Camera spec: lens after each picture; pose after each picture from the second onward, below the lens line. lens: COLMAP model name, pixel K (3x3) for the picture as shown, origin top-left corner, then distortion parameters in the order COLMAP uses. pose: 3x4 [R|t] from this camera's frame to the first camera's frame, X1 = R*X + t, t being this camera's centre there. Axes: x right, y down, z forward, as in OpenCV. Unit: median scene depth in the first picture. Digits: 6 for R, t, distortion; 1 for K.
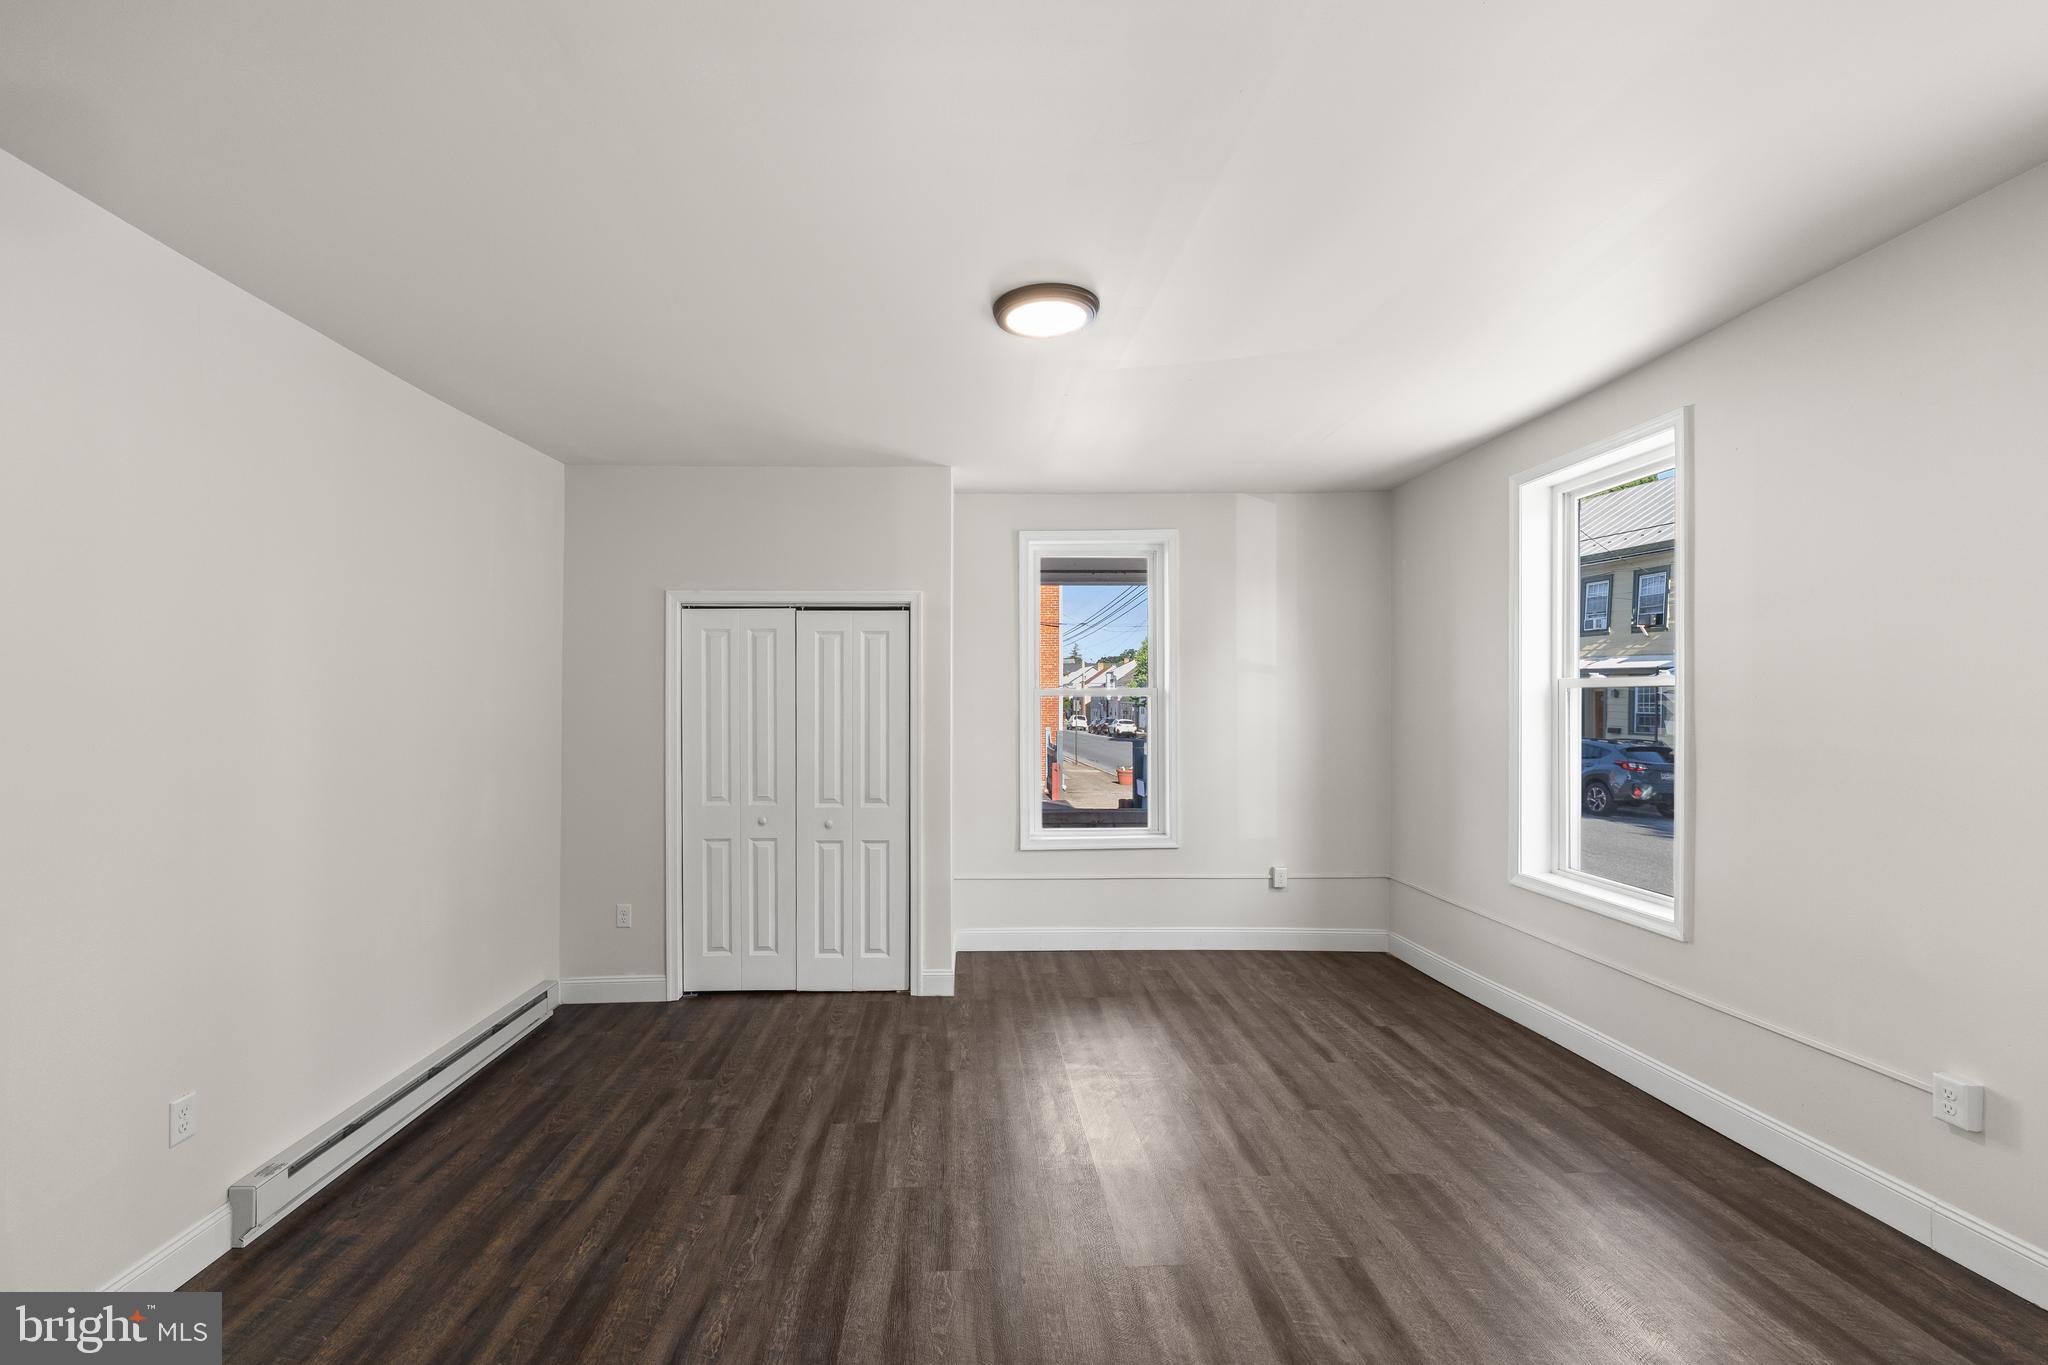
lens RADIAL K [[871.7, 0, 968.0], [0, 871.7, 692.6], [0, 0, 1]] dist [0.000490, 0.000067]
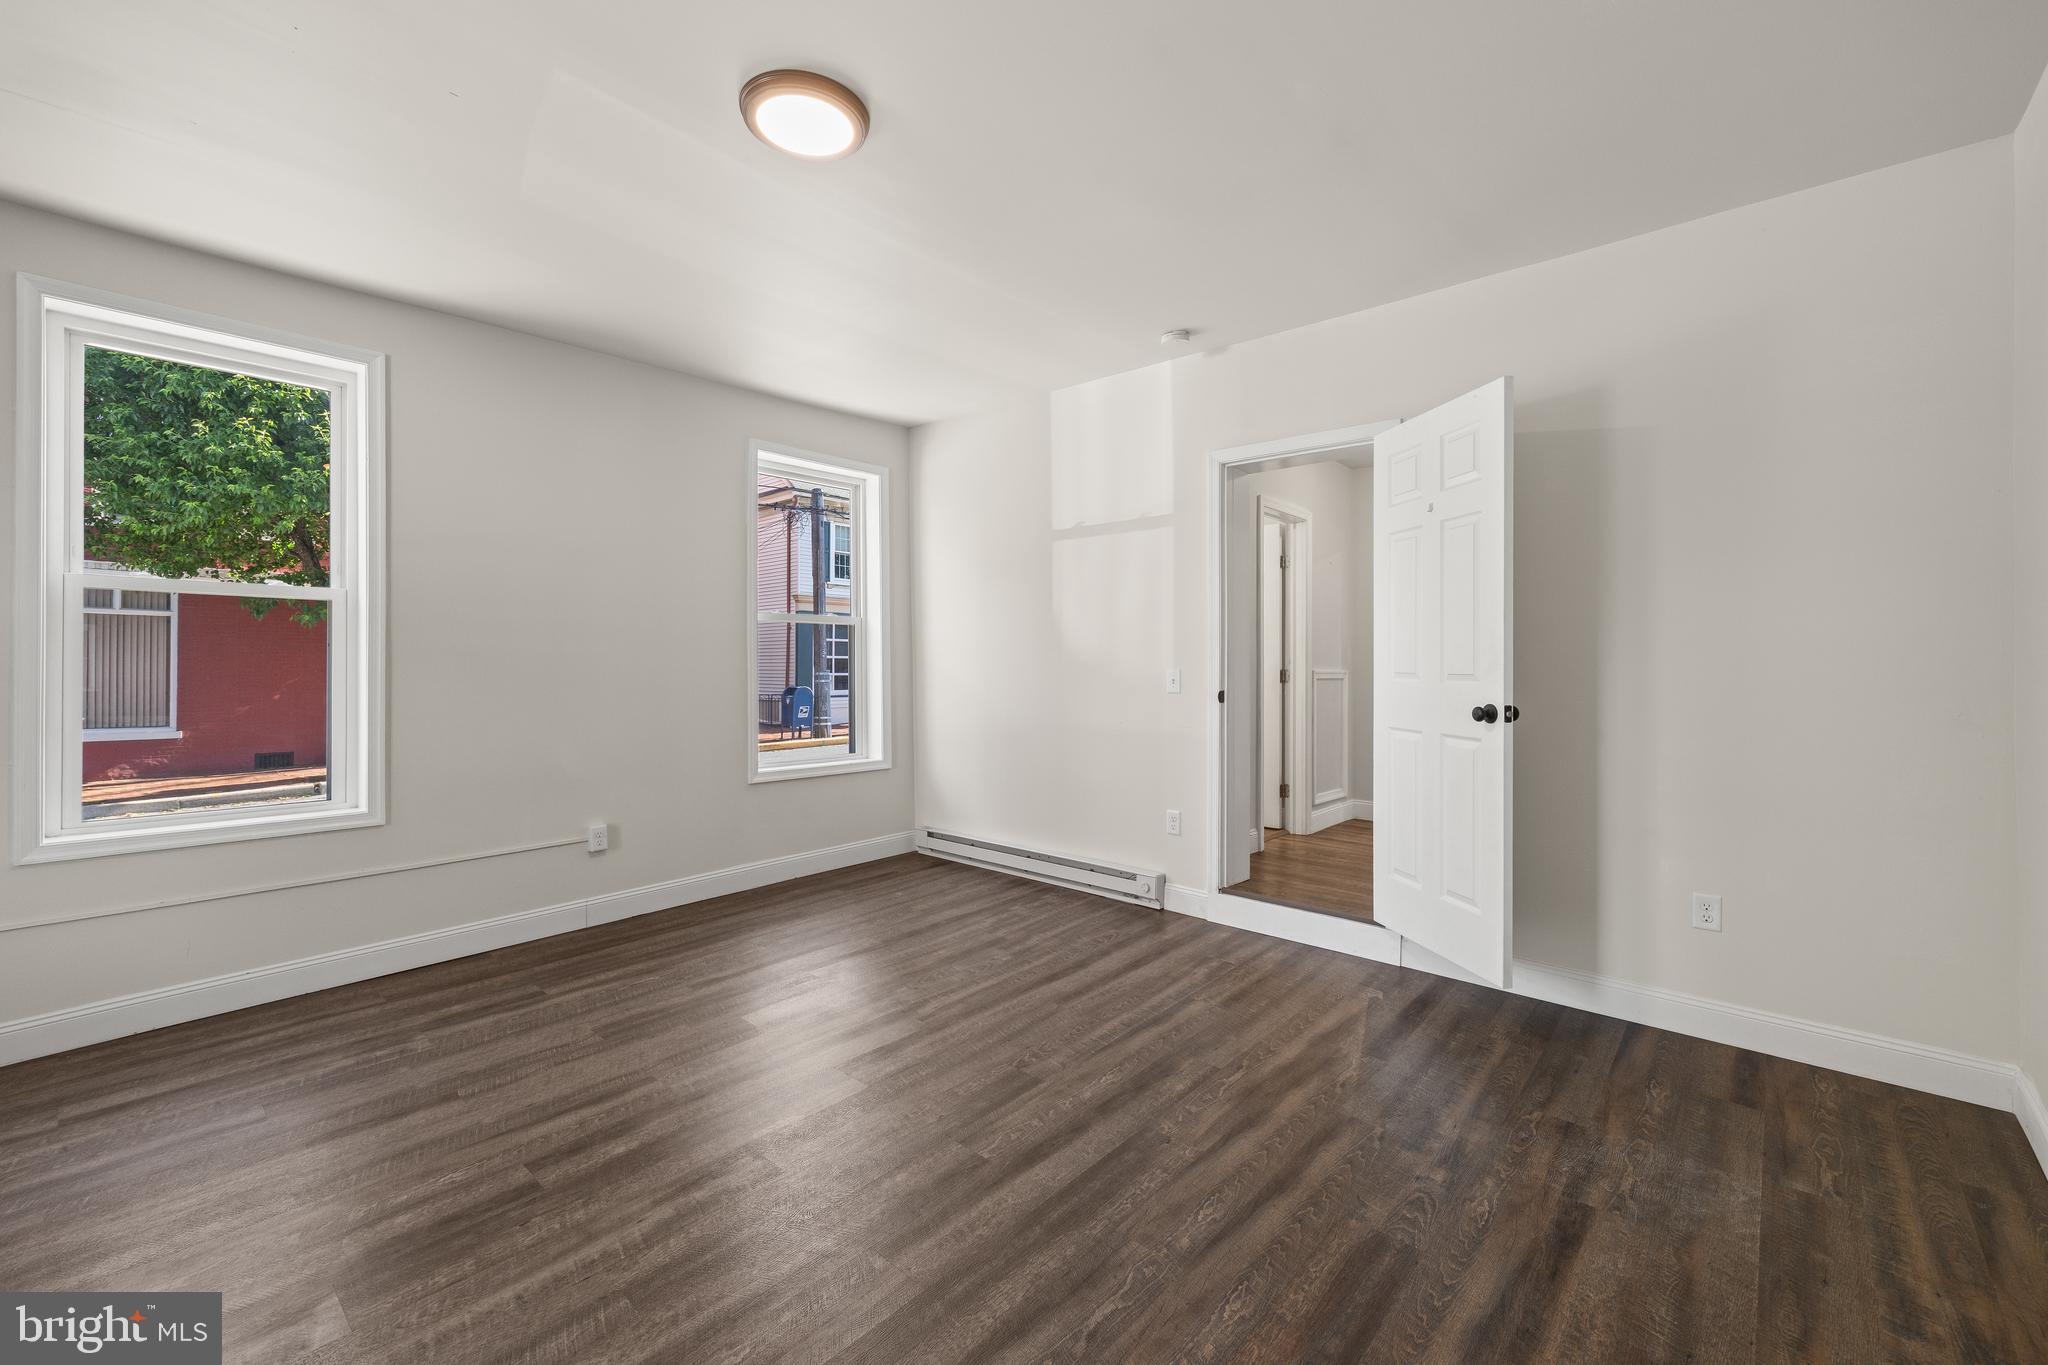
lens RADIAL K [[875.0, 0, 1018.2], [0, 875.0, 676.7], [0, 0, 1]] dist [0.001107, 0.000404]
pose [[-0.746175, 0.000610, 0.665750, -0.649093], [0.000207, 1.000000, -0.000684, 0.115289], [-0.665750, -0.000372, -0.746175, 1.550732]]
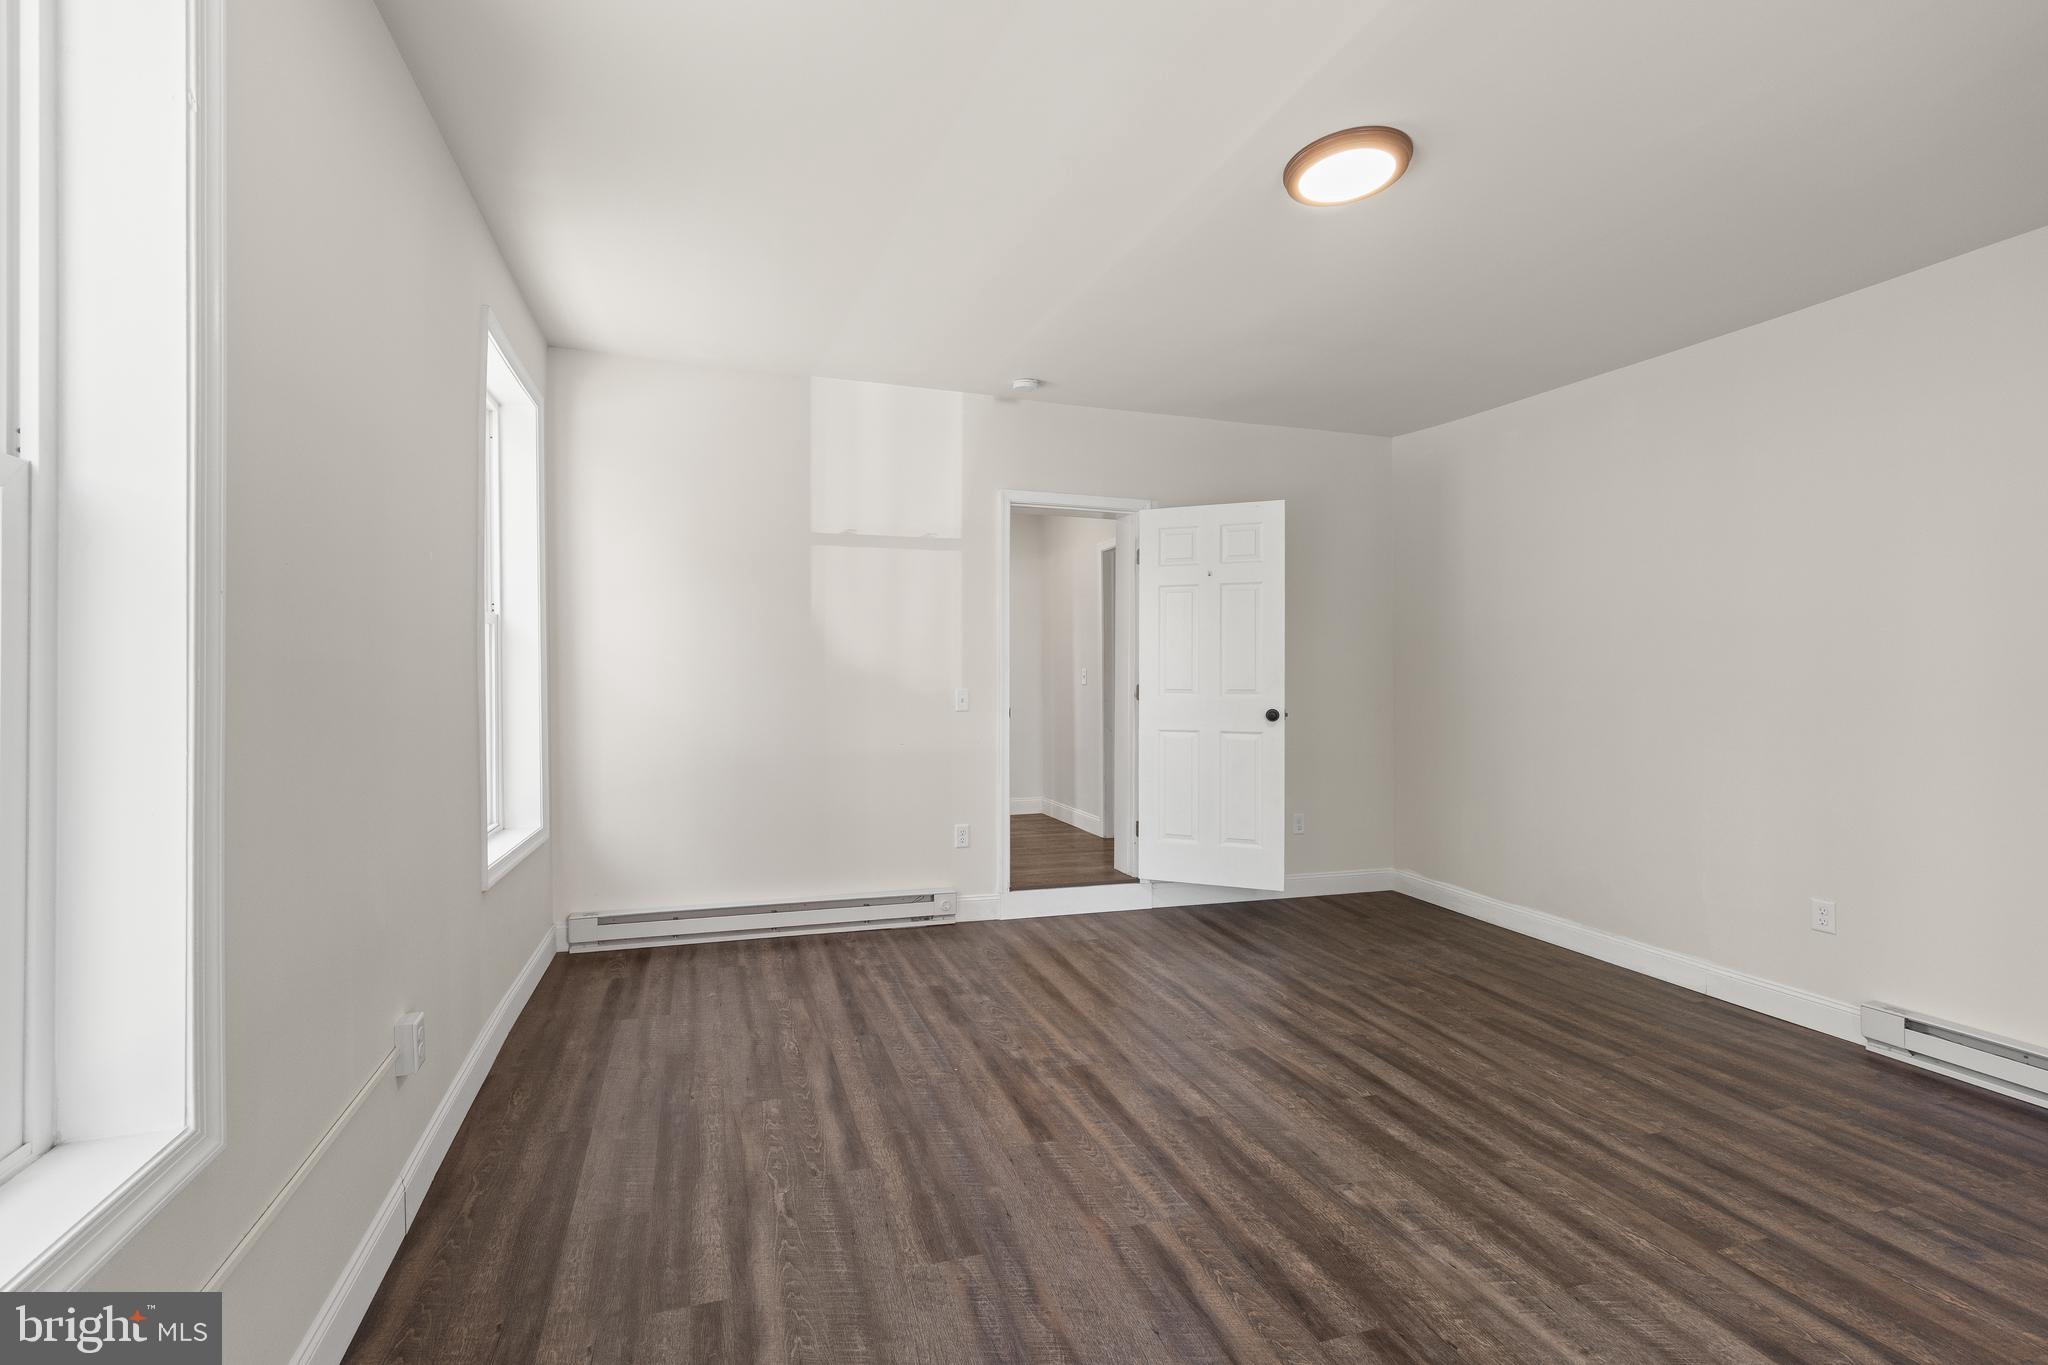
lens RADIAL K [[875.0, 0, 1018.2], [0, 875.0, 676.7], [0, 0, 1]] dist [0.001107, 0.000404]
pose [[-0.946829, 0.010473, -0.321566, 0.717093], [0.014017, 0.999864, -0.008709, 0.093596], [0.321431, -0.012753, -0.946847, 1.792864]]
